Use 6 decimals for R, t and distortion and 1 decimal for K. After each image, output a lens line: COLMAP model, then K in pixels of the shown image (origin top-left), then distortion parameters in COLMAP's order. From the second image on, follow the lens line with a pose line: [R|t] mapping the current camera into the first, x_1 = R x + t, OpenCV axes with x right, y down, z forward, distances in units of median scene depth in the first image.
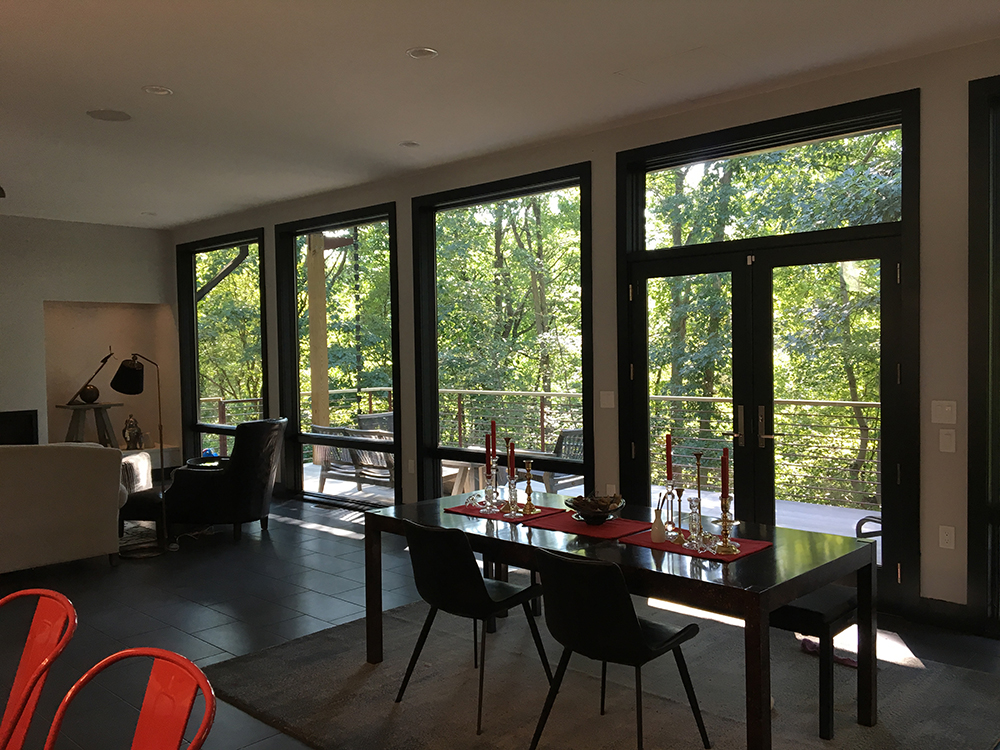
lens RADIAL K [[849.0, 0, 495.5], [0, 849.0, 377.3], [0, 0, 1]] dist [0.051461, -0.066322]
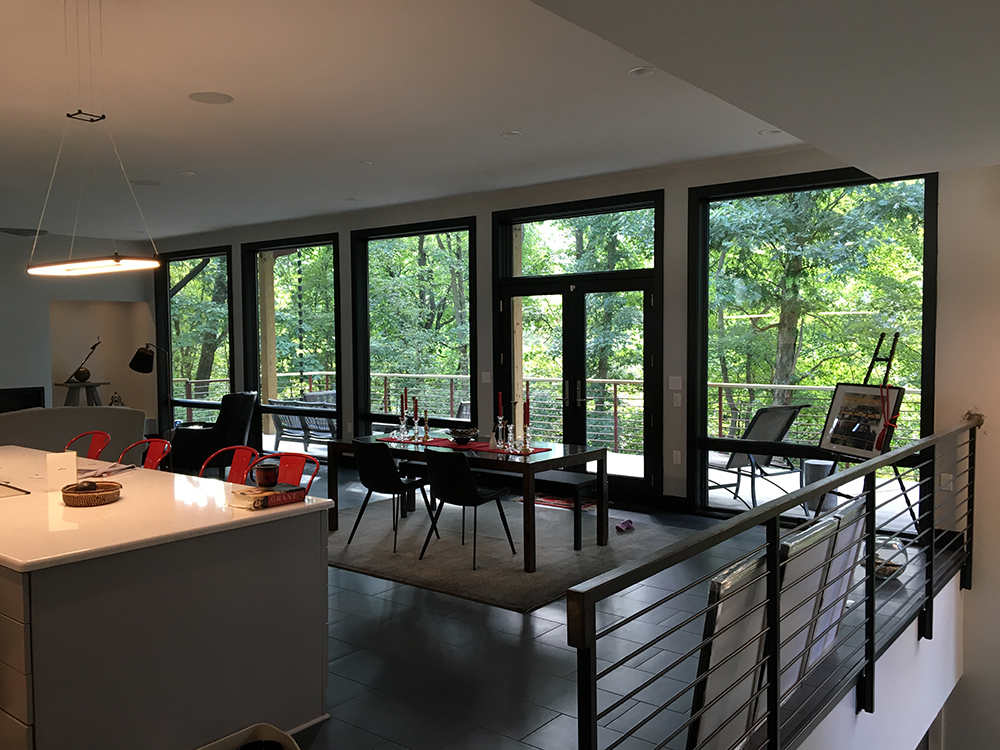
lens RADIAL K [[849.0, 0, 505.9], [0, 849.0, 371.7], [0, 0, 1]] dist [0.051461, -0.066322]
pose [[0.995132, 0.005244, 0.098410, 0.013857], [-0.005880, 0.999964, 0.006172, 0.004427], [-0.098374, -0.006721, 0.995127, -0.324249]]
